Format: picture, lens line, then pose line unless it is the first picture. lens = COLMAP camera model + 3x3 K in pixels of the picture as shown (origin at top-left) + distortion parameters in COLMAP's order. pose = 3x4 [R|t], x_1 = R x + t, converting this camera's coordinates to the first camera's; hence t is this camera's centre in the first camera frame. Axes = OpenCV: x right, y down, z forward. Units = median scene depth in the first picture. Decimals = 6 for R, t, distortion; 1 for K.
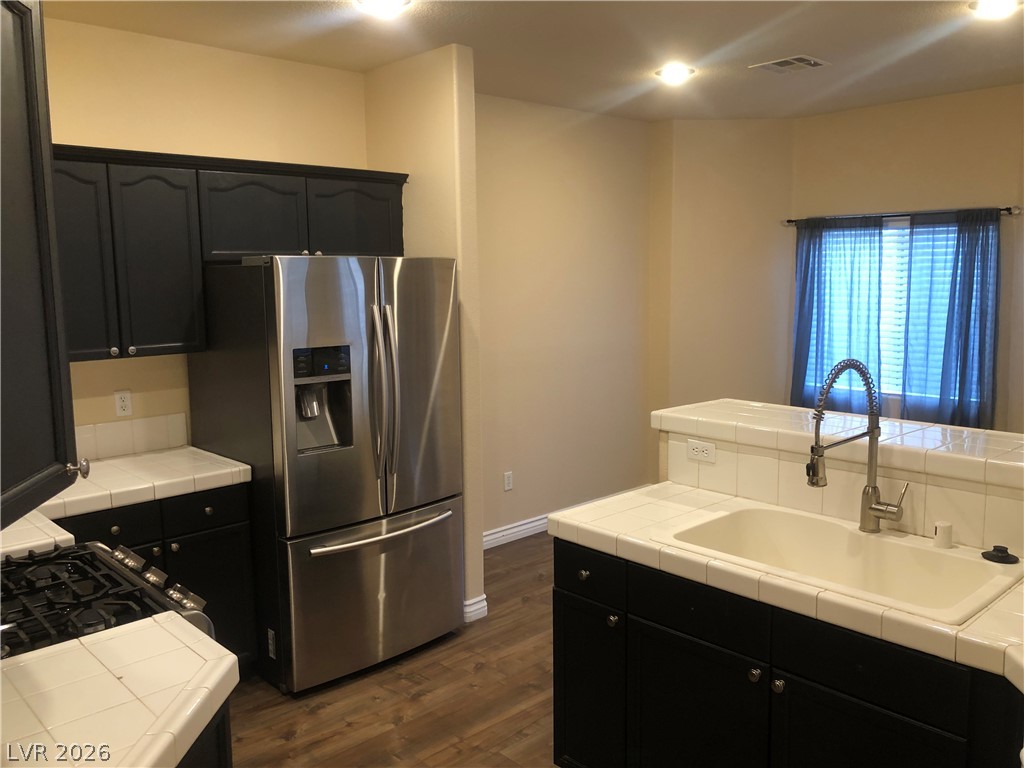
lens RADIAL K [[840.3, 0, 501.9], [0, 840.3, 370.5], [0, 0, 1]] dist [0.041376, -0.037597]
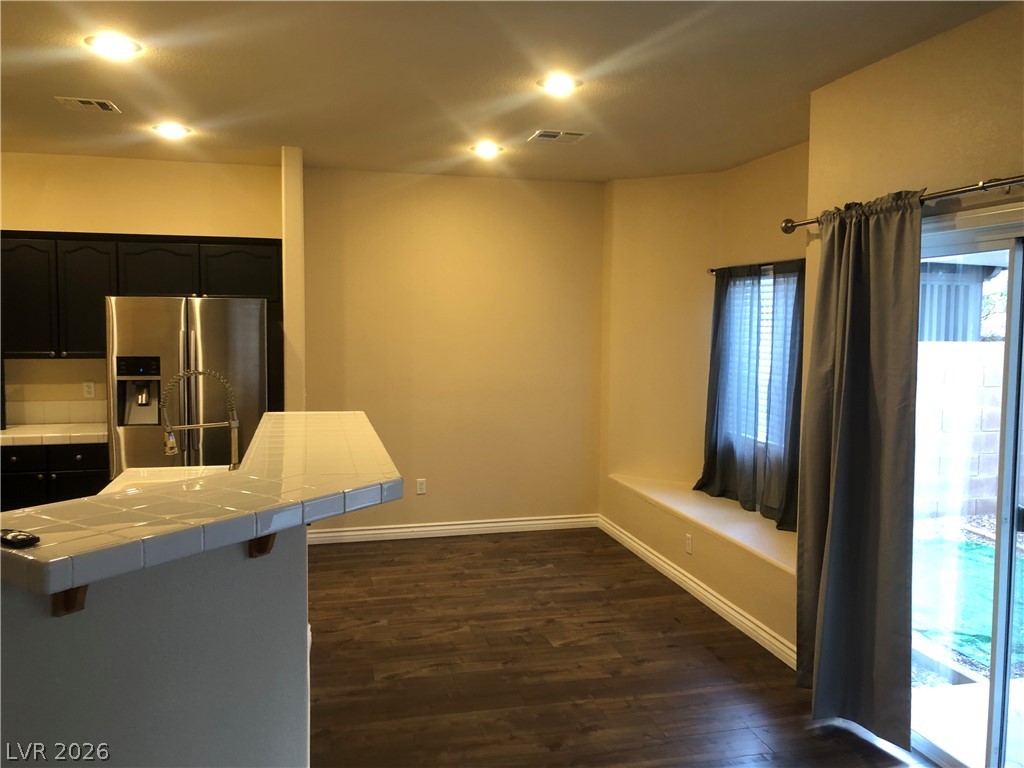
lens RADIAL K [[840.3, 0, 529.1], [0, 840.3, 369.2], [0, 0, 1]] dist [0.041376, -0.037597]
pose [[0.882109, 0.048266, -0.468566, 1.035263], [-0.074788, 0.996469, -0.038150, -0.000019], [0.465070, 0.068696, 0.882604, -0.014225]]
